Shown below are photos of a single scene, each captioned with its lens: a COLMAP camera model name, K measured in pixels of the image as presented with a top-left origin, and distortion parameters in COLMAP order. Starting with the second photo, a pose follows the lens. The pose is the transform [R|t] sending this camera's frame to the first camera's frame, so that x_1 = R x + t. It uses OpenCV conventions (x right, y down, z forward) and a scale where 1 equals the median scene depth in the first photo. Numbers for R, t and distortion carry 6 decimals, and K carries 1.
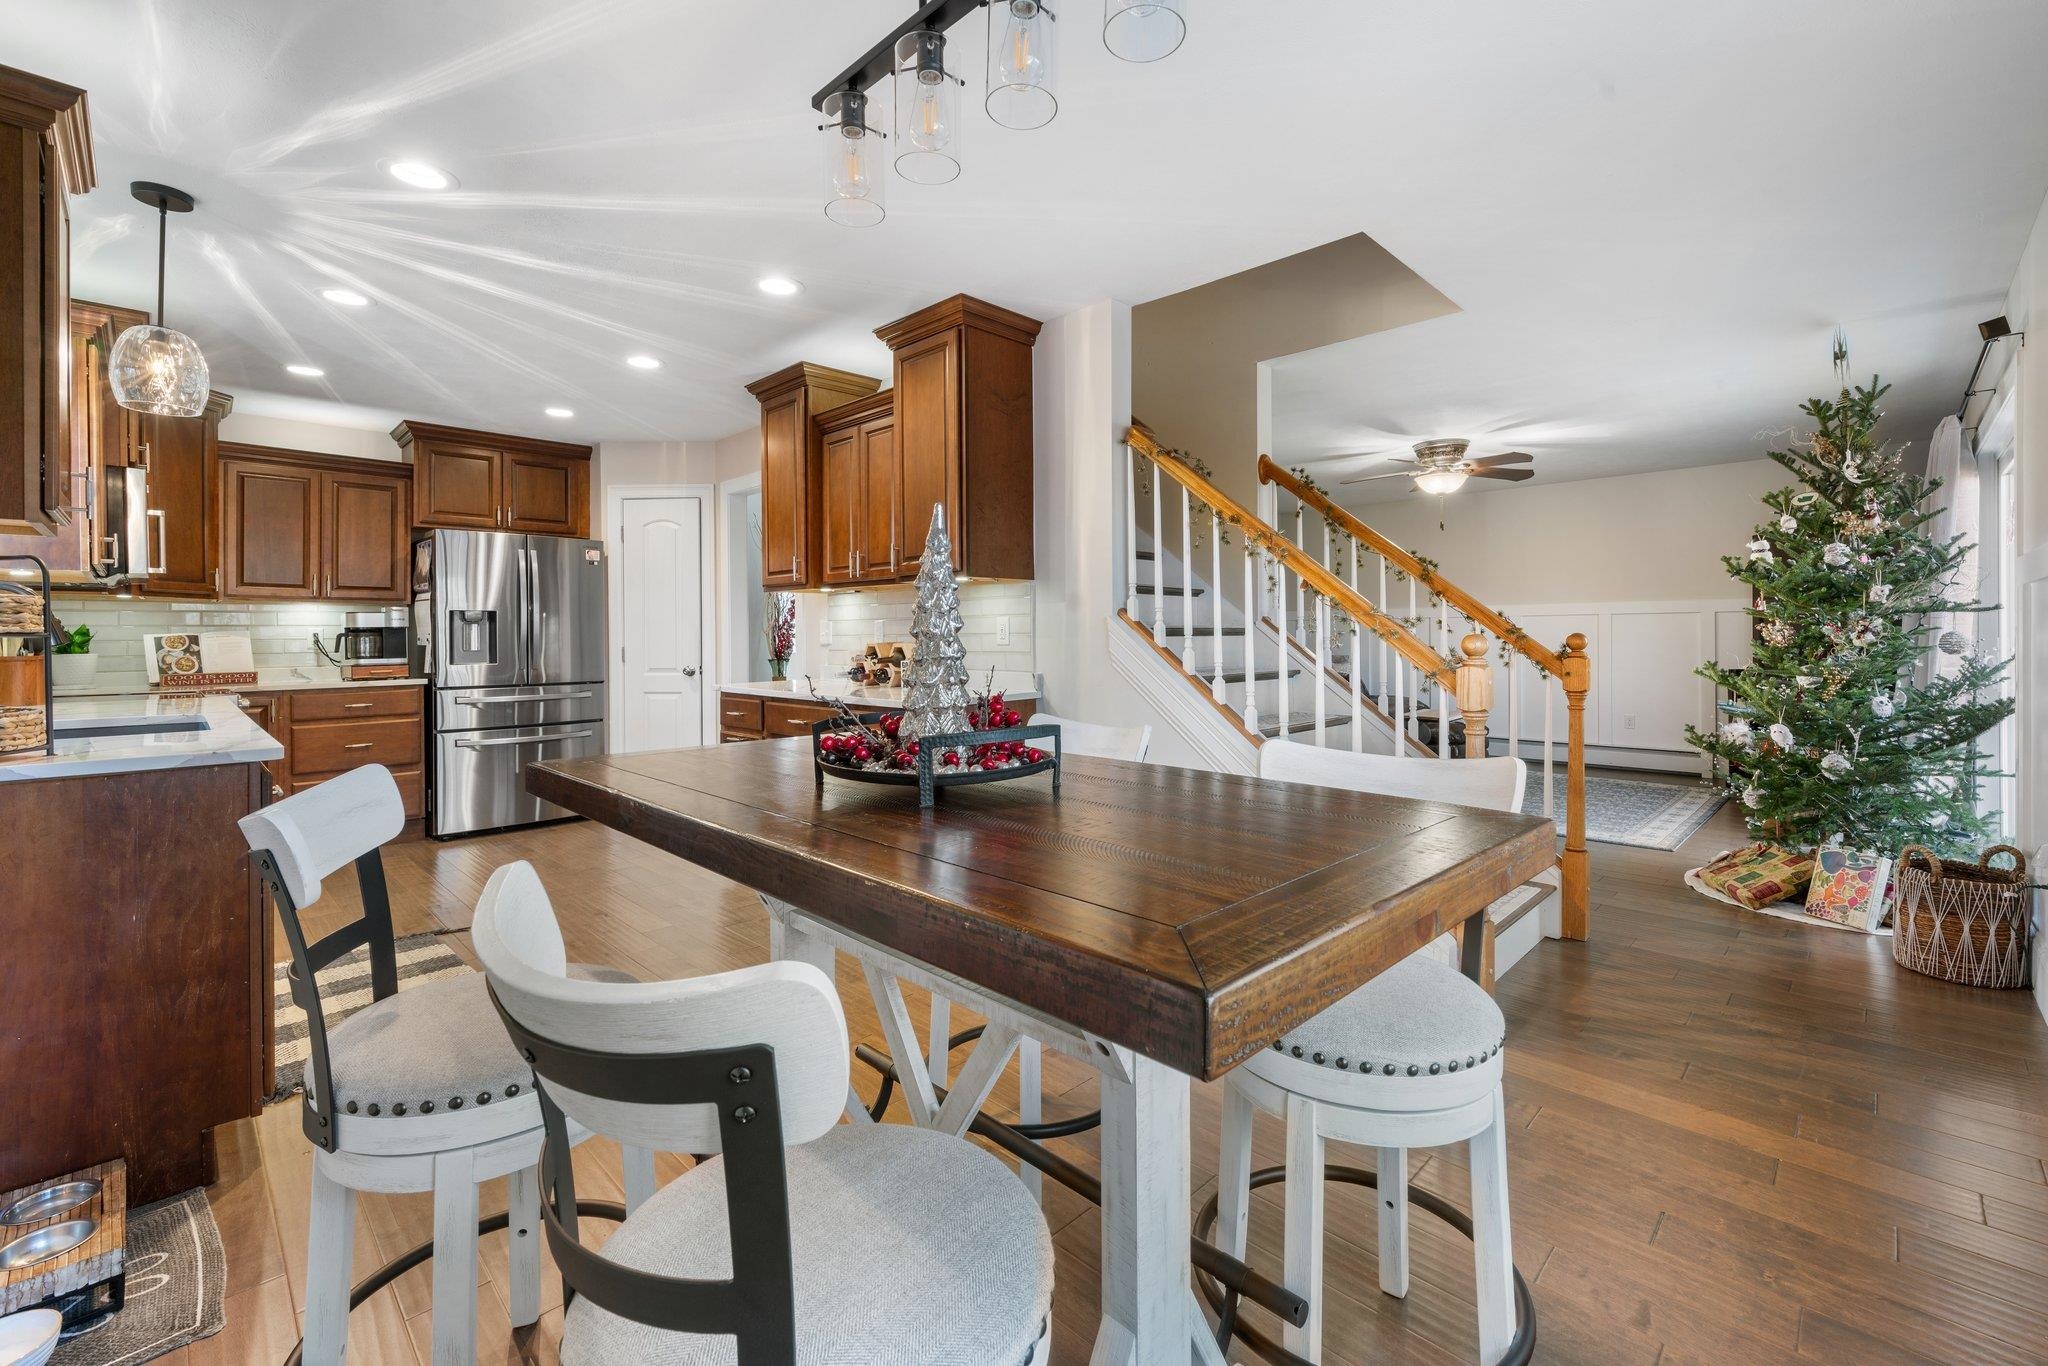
lens RADIAL K [[860.0, 0, 1028.3], [0, 860.0, 645.4], [0, 0, 1]] dist [-0.000544, 0.000275]
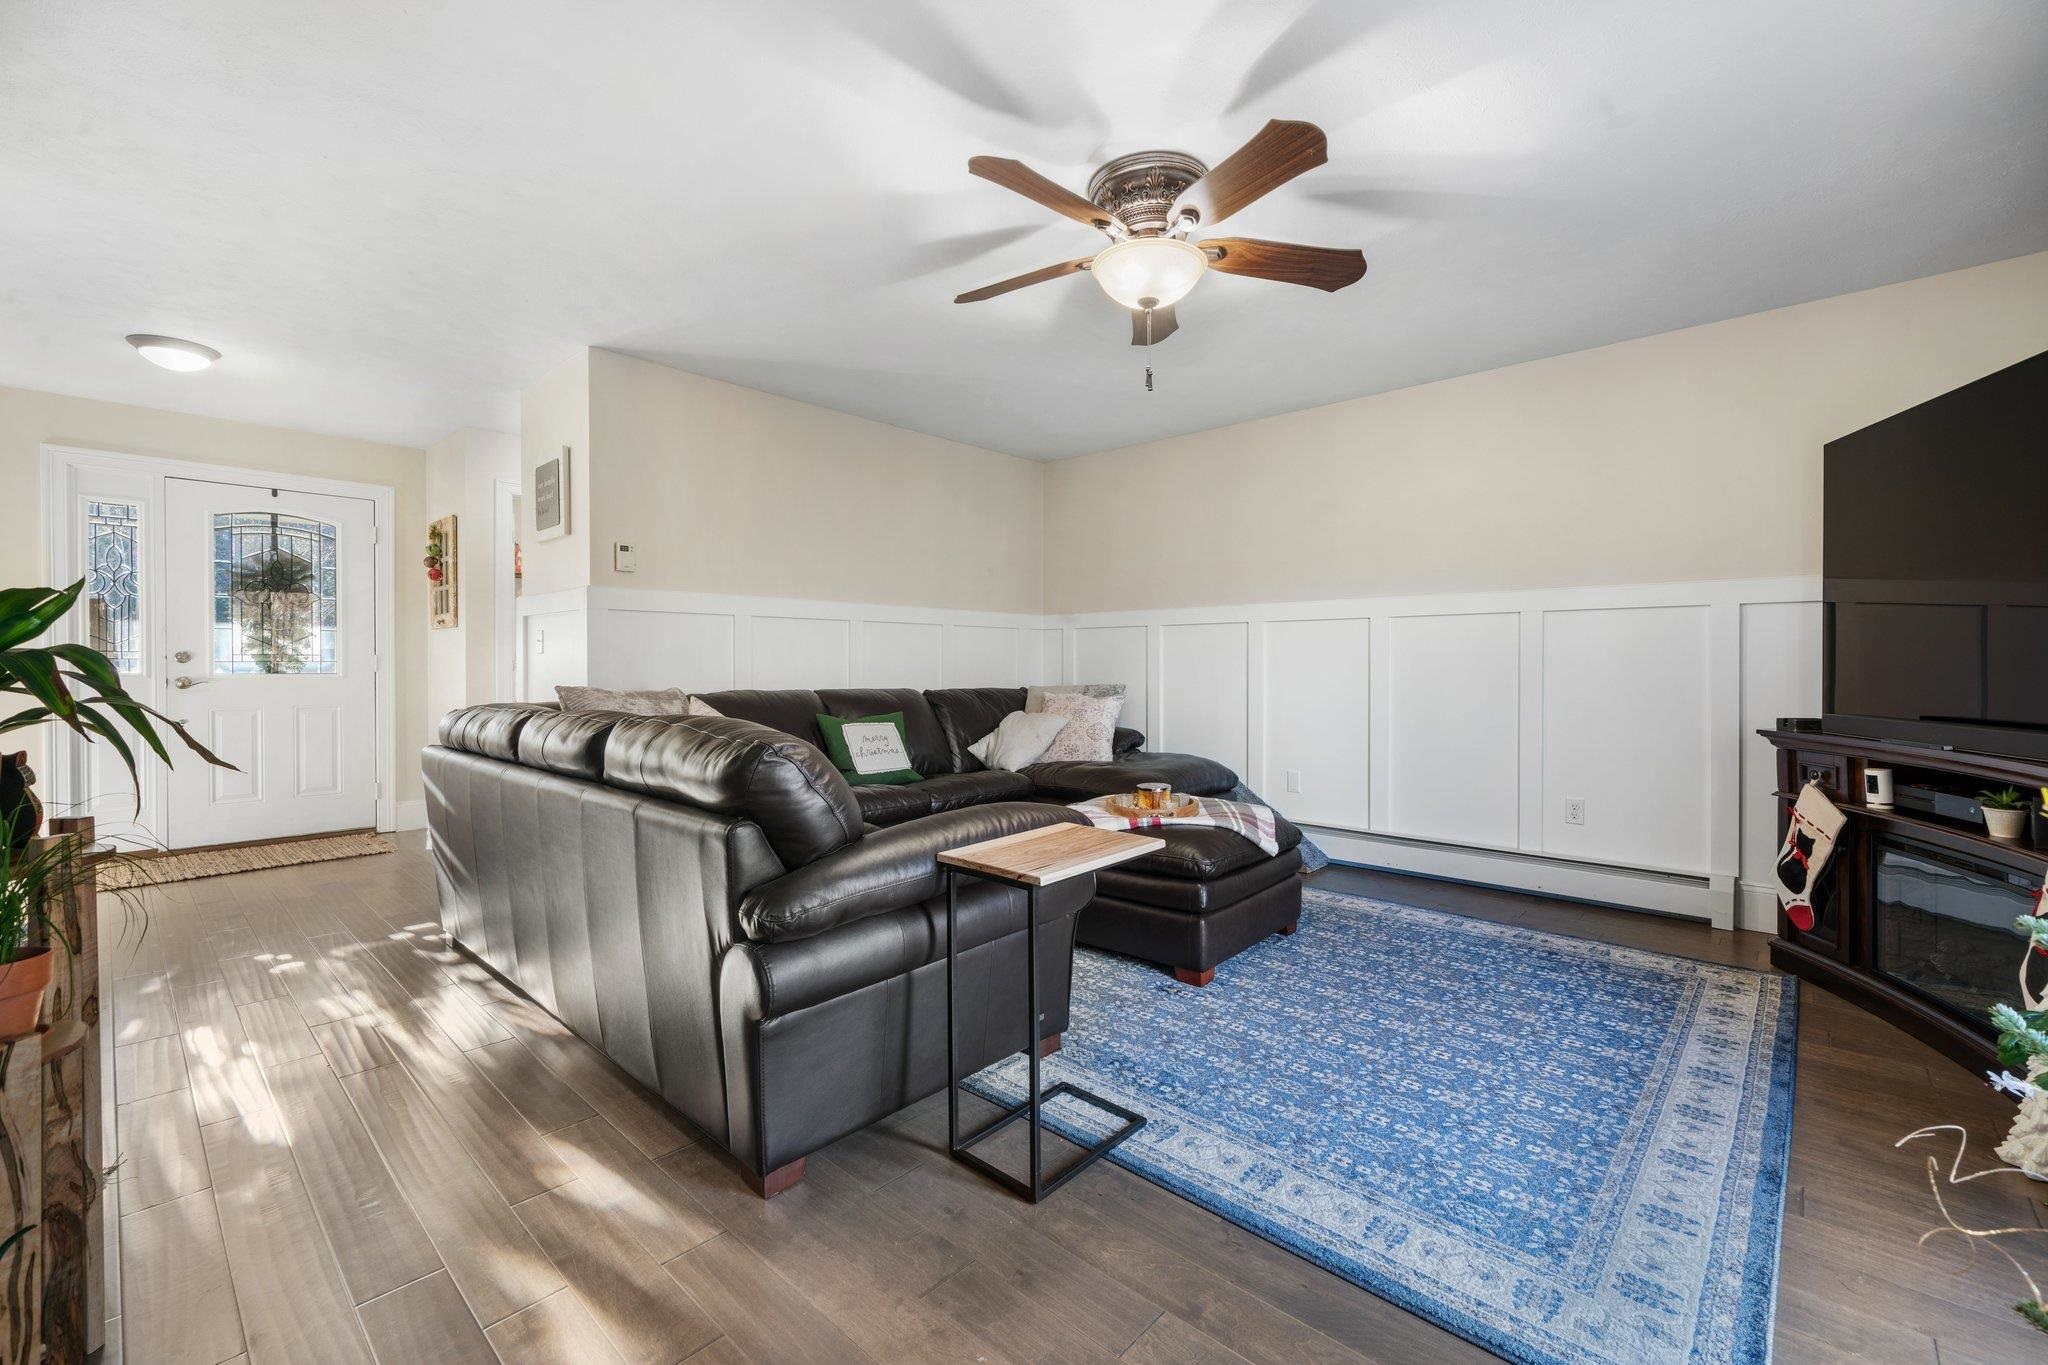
lens RADIAL K [[847.3, 0, 1024.0], [0, 847.3, 682.5], [0, 0, 1]] dist [-0.000084, -0.000058]
pose [[0.999351, 0.006038, 0.035526, 0.673296], [-0.006320, 0.999949, 0.007835, 0.011959], [-0.035476, -0.008054, 0.999338, 0.971093]]
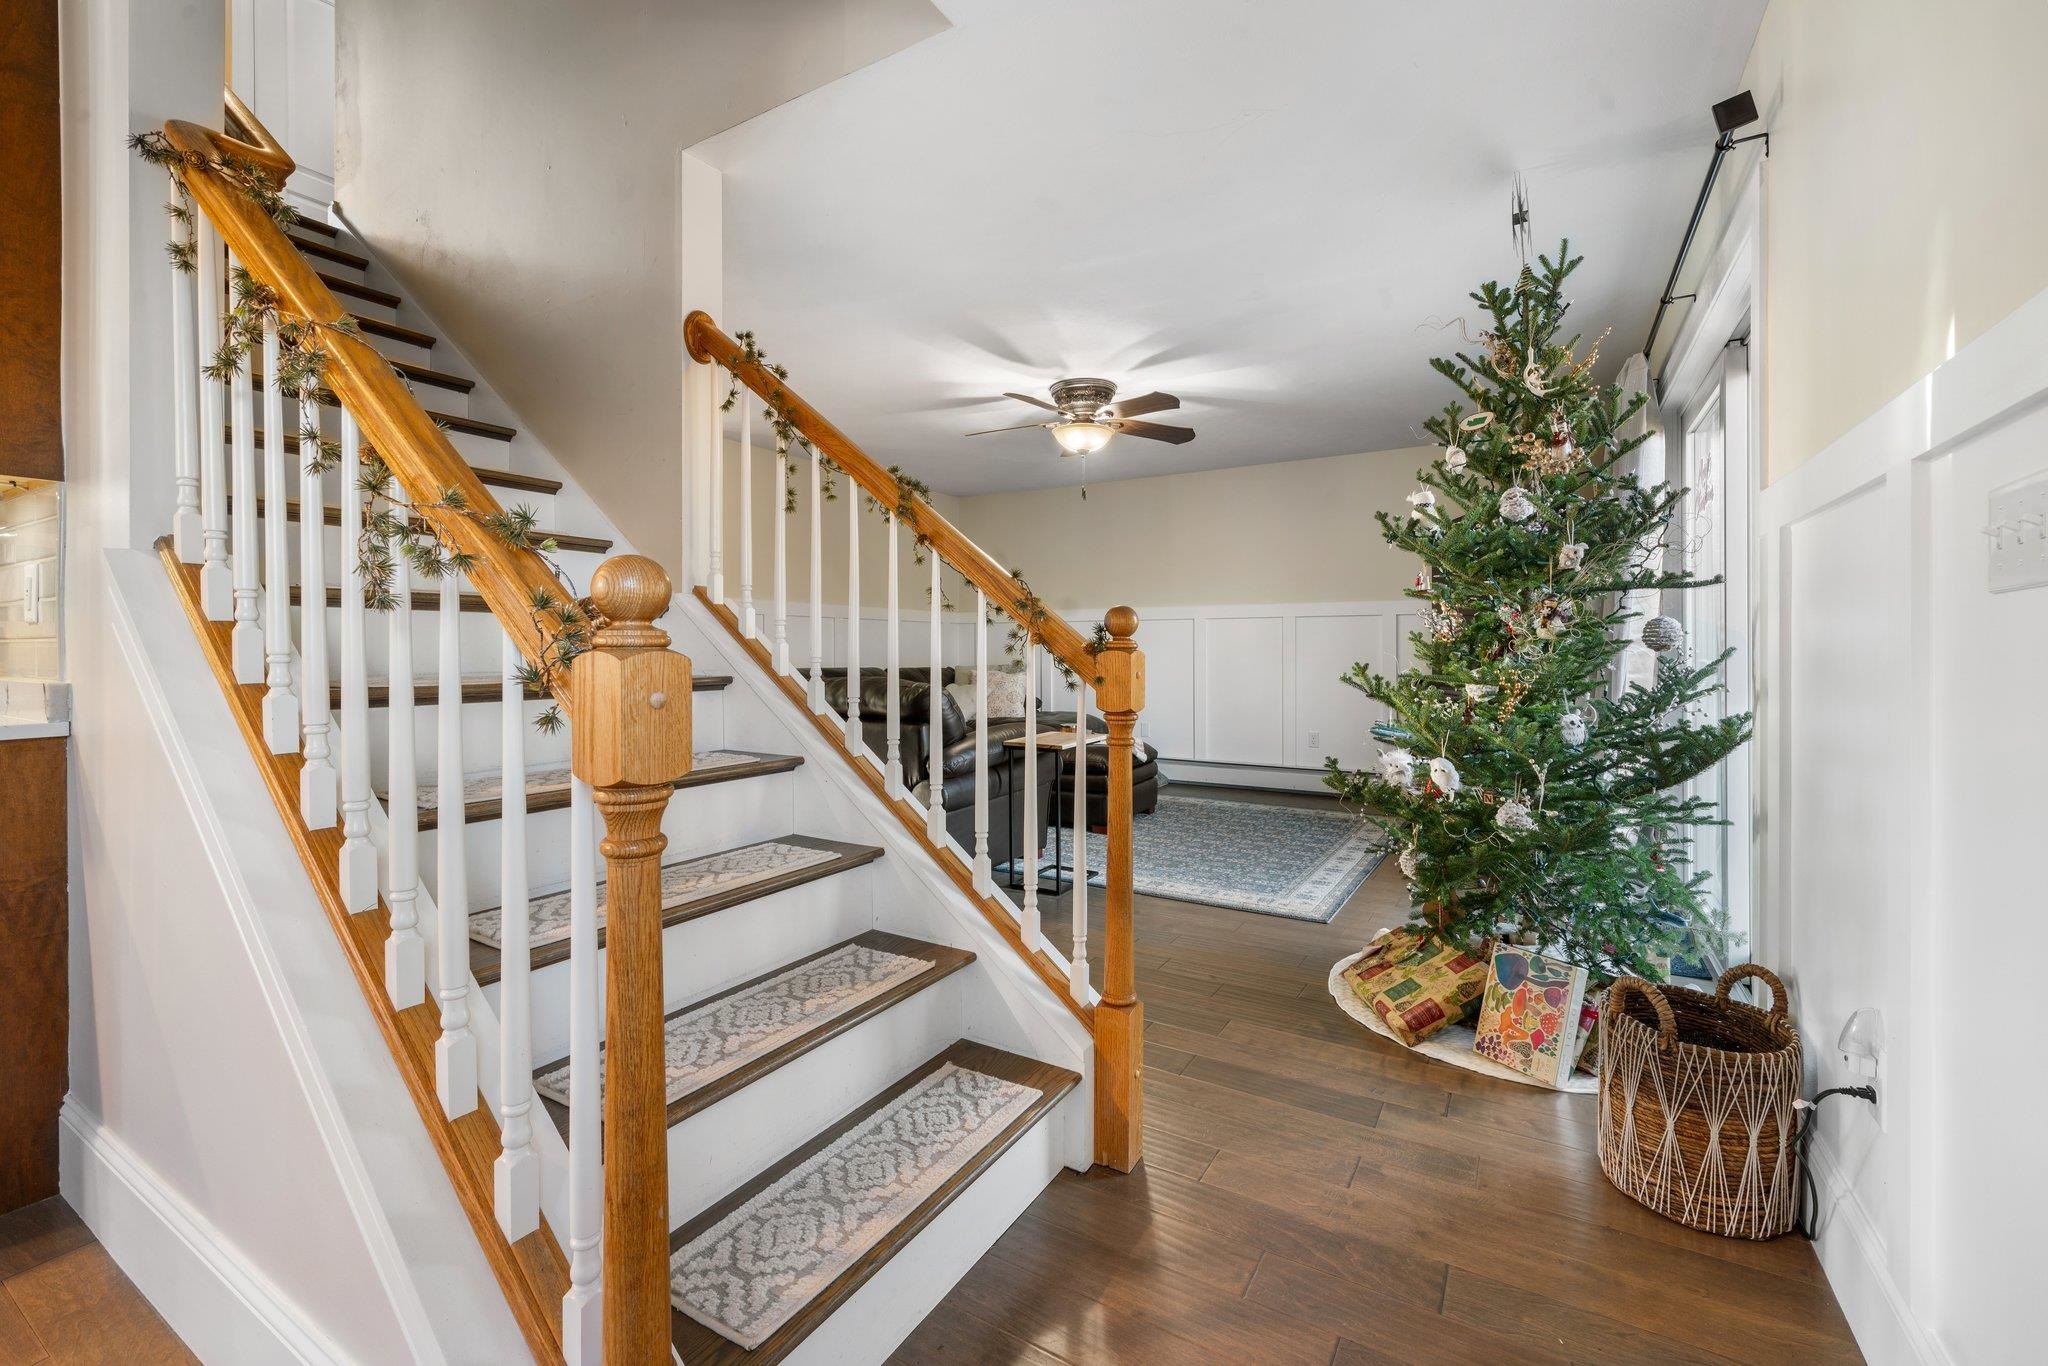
lens RADIAL K [[848.5, 0, 1024.6], [0, 848.5, 657.6], [0, 0, 1]] dist [-0.000305, -0.000244]
pose [[0.972165, 0.004813, 0.234247, 0.416991], [-0.003848, 0.999982, -0.004578, 0.019717], [-0.234265, 0.003550, 0.972166, 0.451047]]
